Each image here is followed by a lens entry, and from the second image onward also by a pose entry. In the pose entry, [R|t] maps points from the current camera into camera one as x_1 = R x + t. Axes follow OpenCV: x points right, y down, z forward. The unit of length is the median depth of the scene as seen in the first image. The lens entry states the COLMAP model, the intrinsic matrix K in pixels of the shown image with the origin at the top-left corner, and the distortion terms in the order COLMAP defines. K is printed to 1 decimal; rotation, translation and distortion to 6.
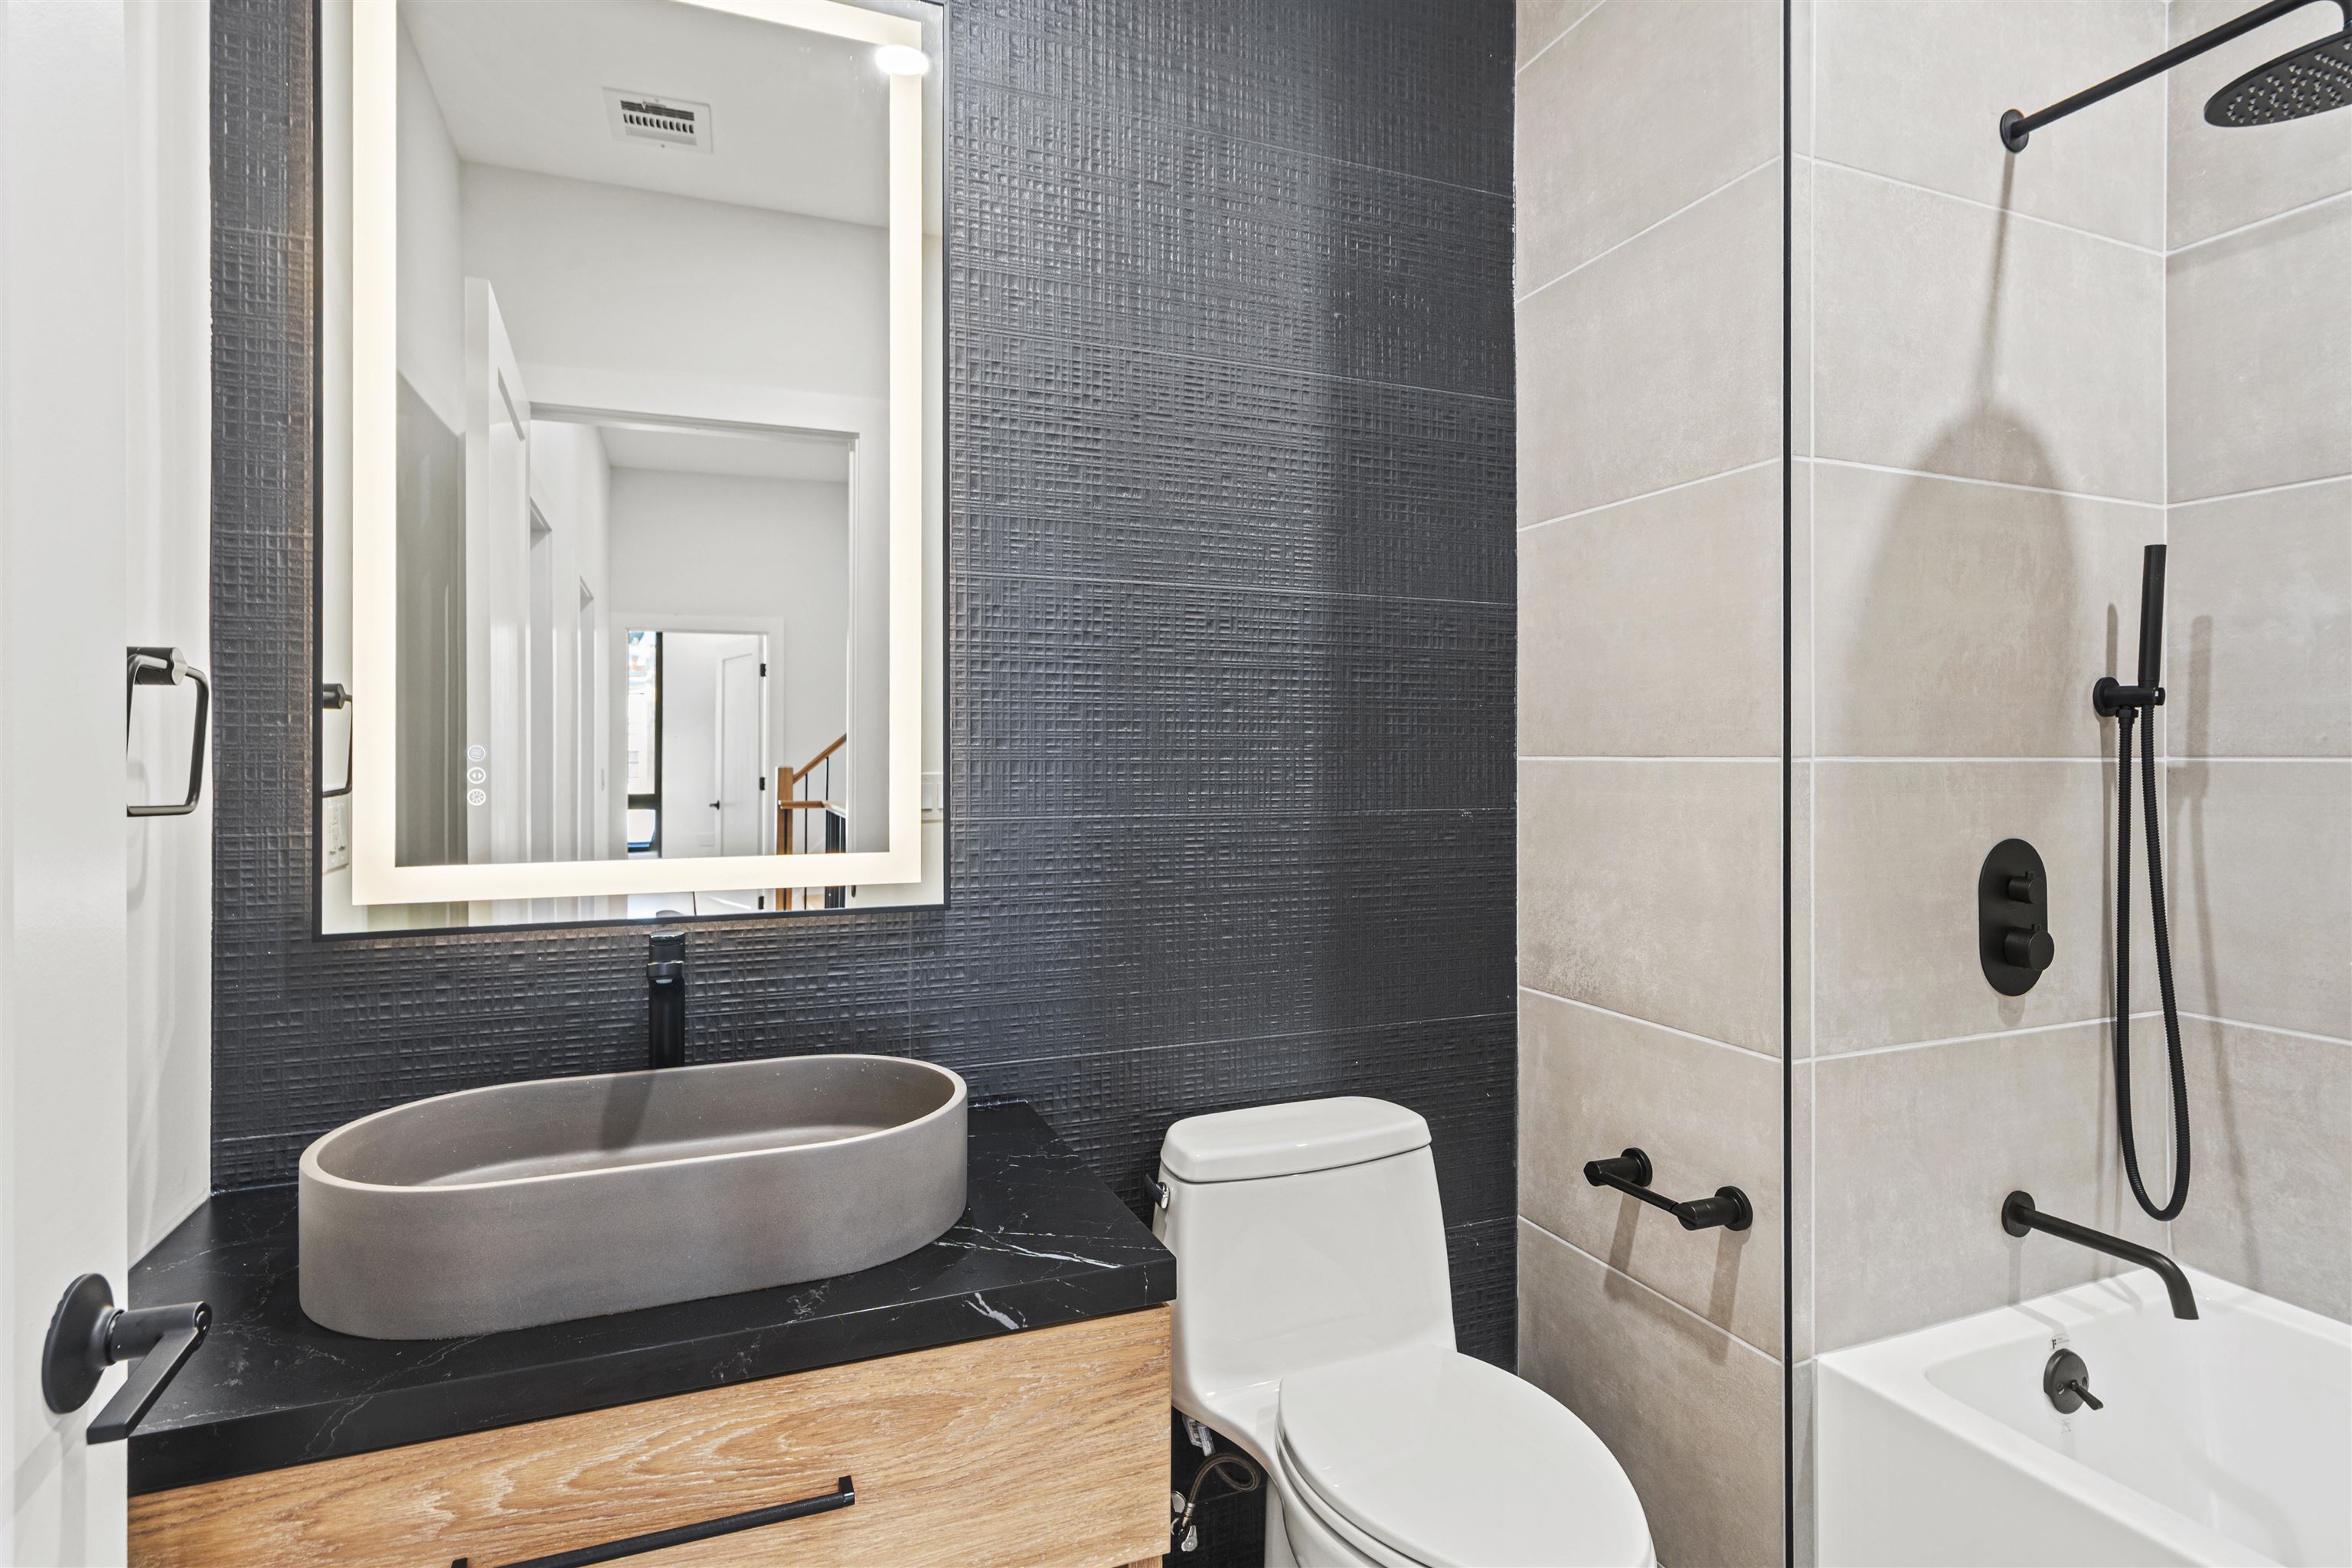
lens RADIAL K [[1167.2, 0, 1164.2], [0, 1167.2, 760.5], [0, 0, 1]] dist [0.000921, 0.000400]
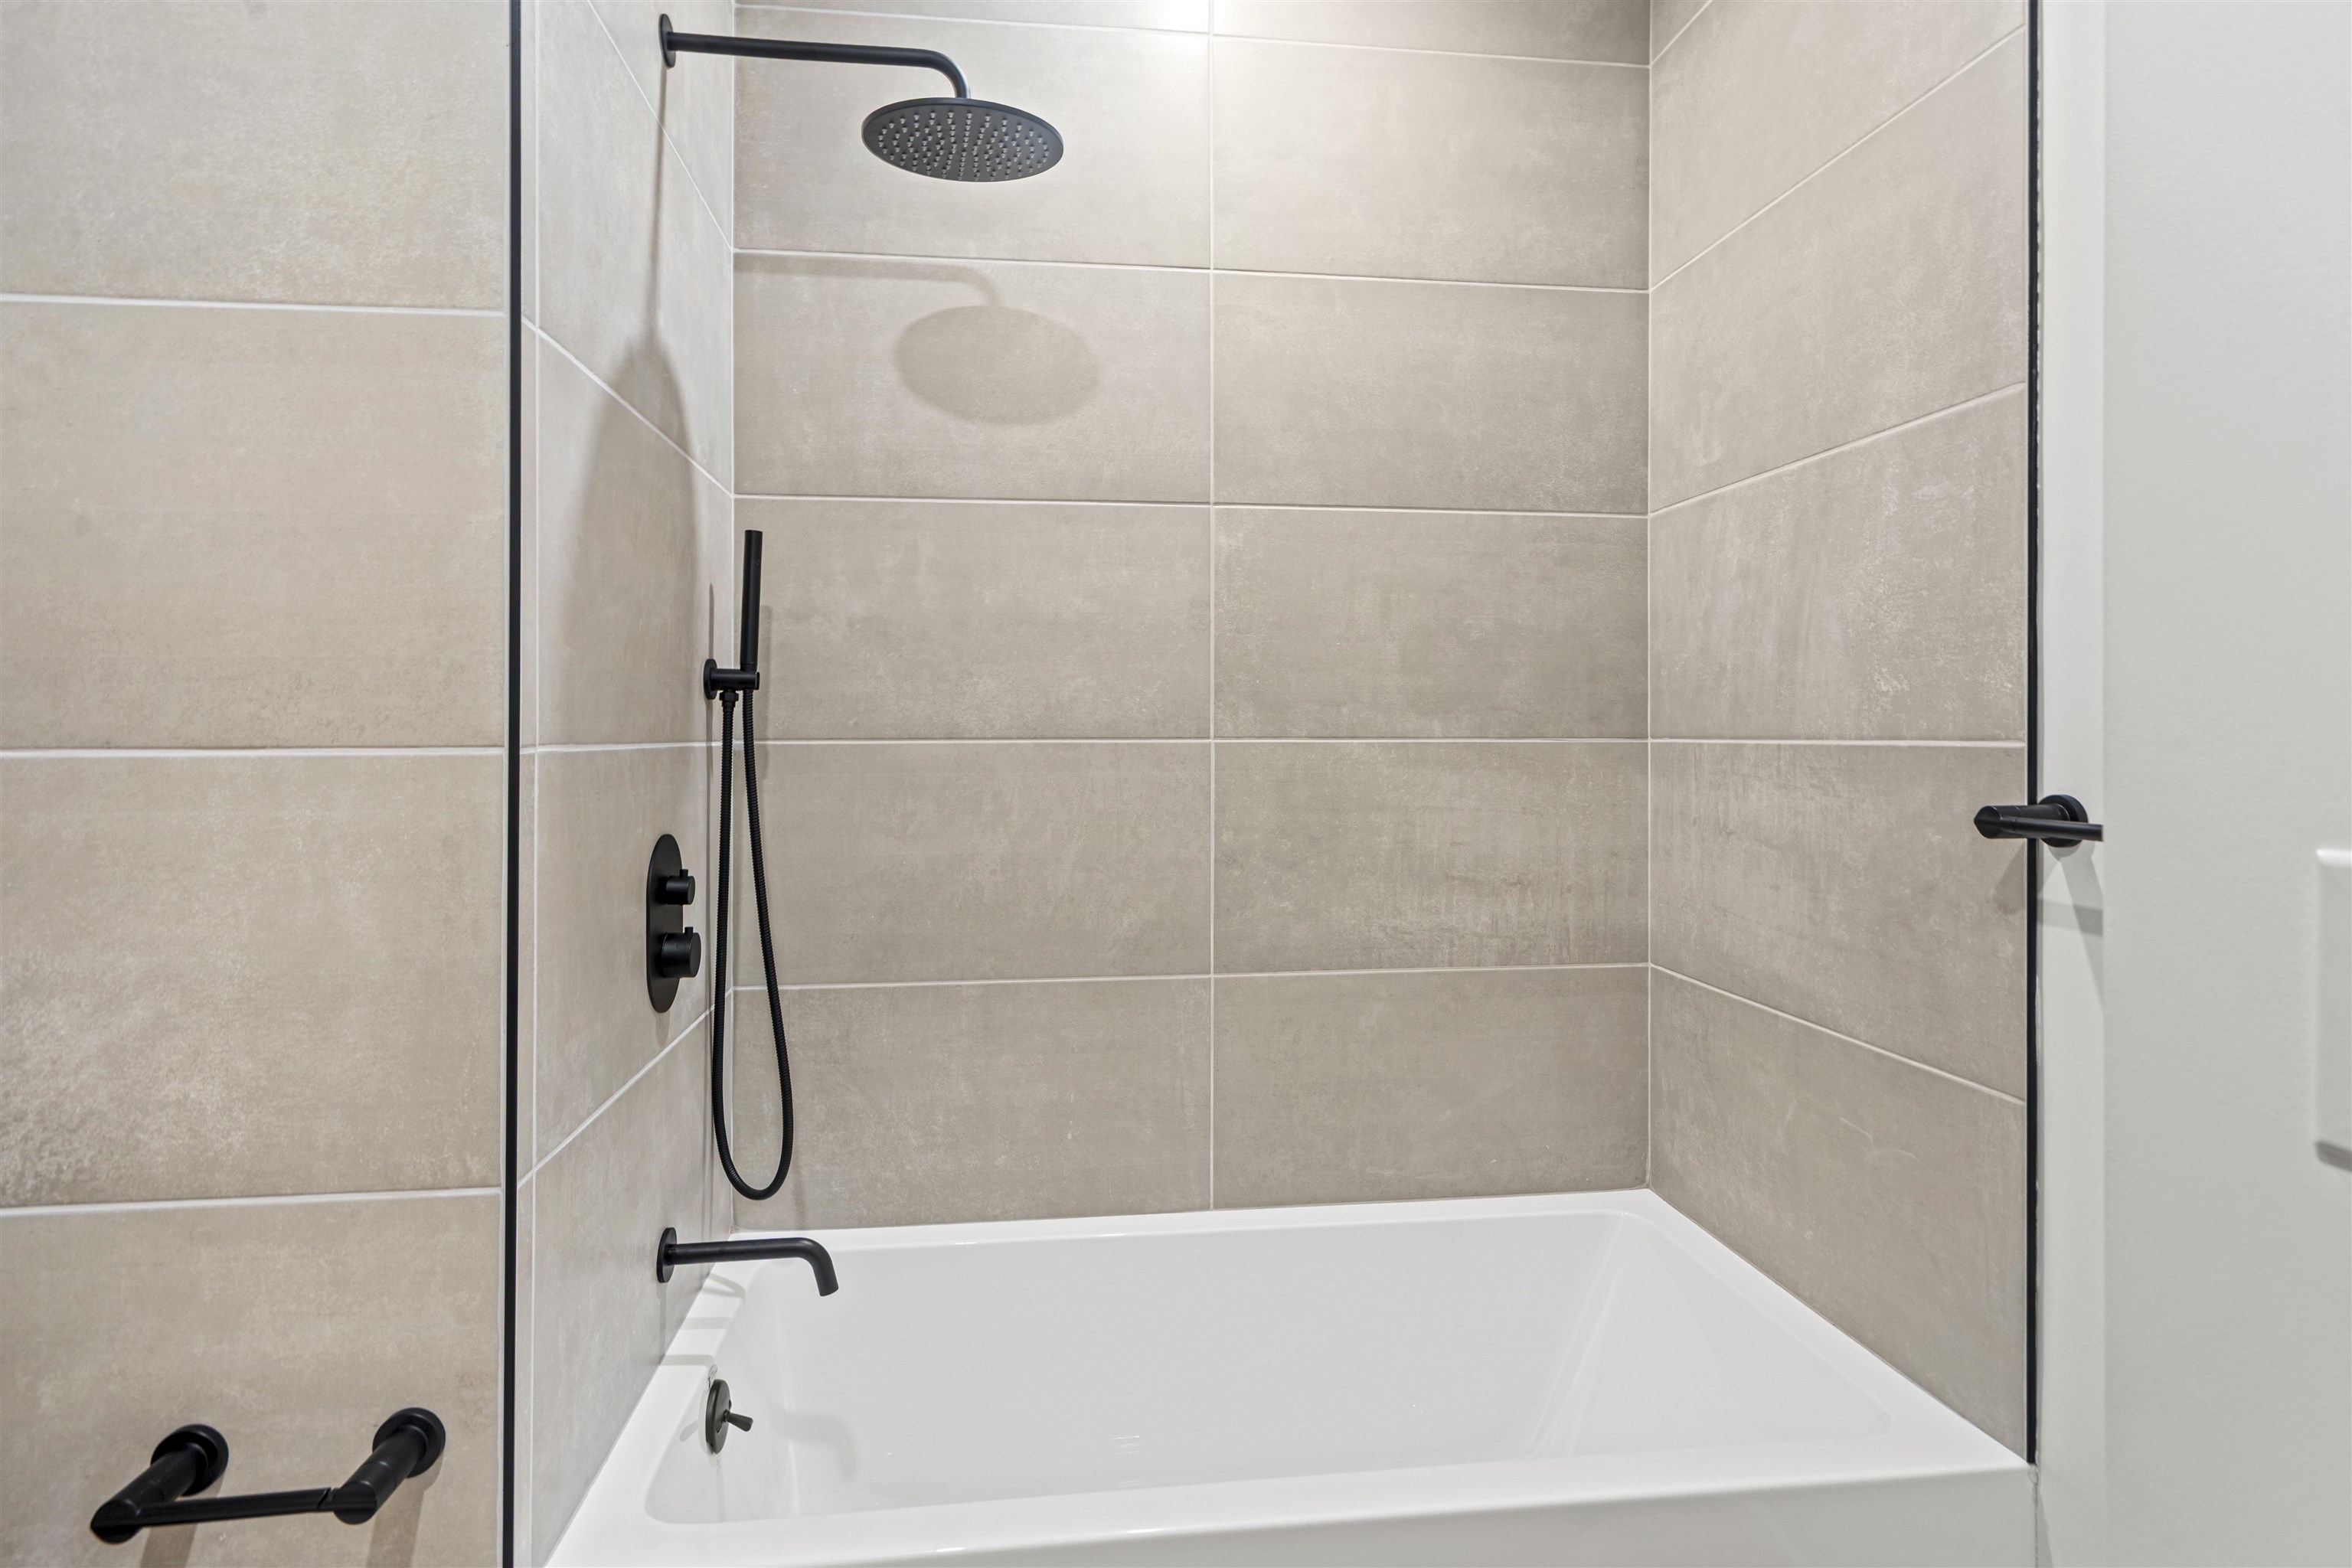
lens RADIAL K [[1165.9, 0, 1167.4], [0, 1165.9, 721.2], [0, 0, 1]] dist [0.000995, 0.000521]
pose [[0.270085, 0.006332, 0.962816, -0.024409], [0.009795, 0.999909, -0.009323, -0.006961], [-0.962787, 0.011949, 0.269998, 0.387375]]
